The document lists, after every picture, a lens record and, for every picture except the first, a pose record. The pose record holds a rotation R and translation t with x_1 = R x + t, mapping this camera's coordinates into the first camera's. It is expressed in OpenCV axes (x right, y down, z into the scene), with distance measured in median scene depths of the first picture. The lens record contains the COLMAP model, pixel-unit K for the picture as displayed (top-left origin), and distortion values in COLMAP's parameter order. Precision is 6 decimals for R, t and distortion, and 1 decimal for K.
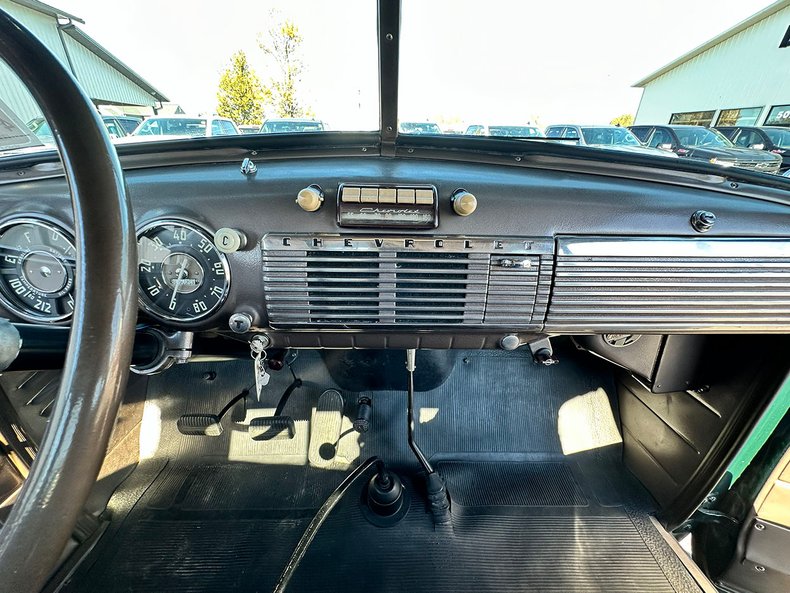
lens RADIAL K [[318.7, 0, 394.2], [0, 318.7, 297.4], [0, 0, 1]] dist [-0.003924, 0.000486]
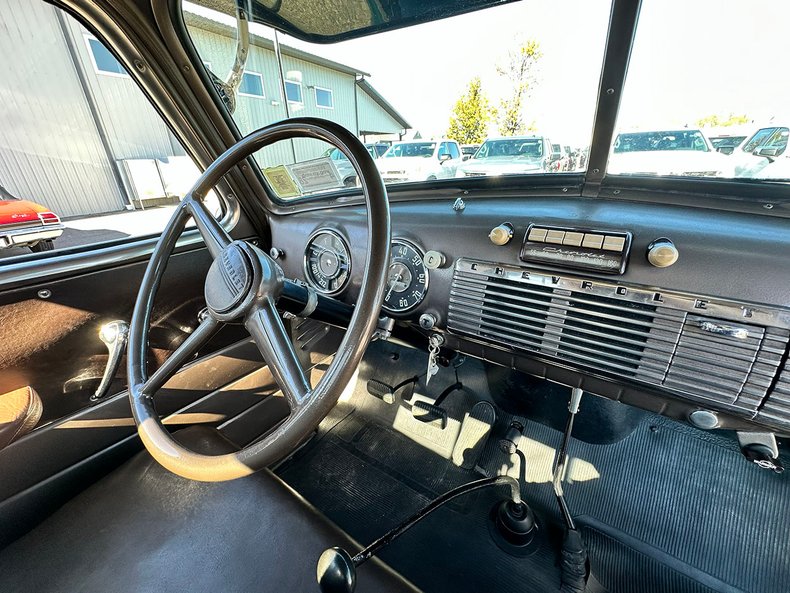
lens RADIAL K [[318.7, 0, 394.2], [0, 318.7, 297.4], [0, 0, 1]] dist [-0.003924, 0.000486]
pose [[0.826988, 0.196234, -0.526861, 0.074570], [-0.217589, 0.975795, 0.021905, -0.015206], [0.518407, 0.096524, 0.849669, -0.187712]]
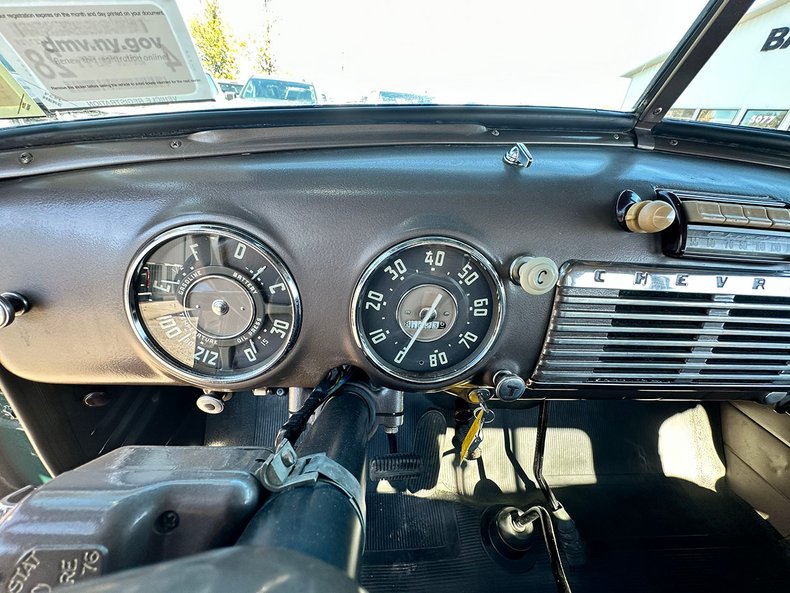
lens RADIAL K [[320.0, 0, 396.9], [0, 320.0, 298.4], [0, 0, 1]] dist [0.000118, -0.000060]
pose [[0.996295, 0.031827, 0.079893, -0.740602], [-0.037451, 0.996850, 0.069906, -0.143839], [-0.077416, -0.072639, 0.994349, 0.316269]]
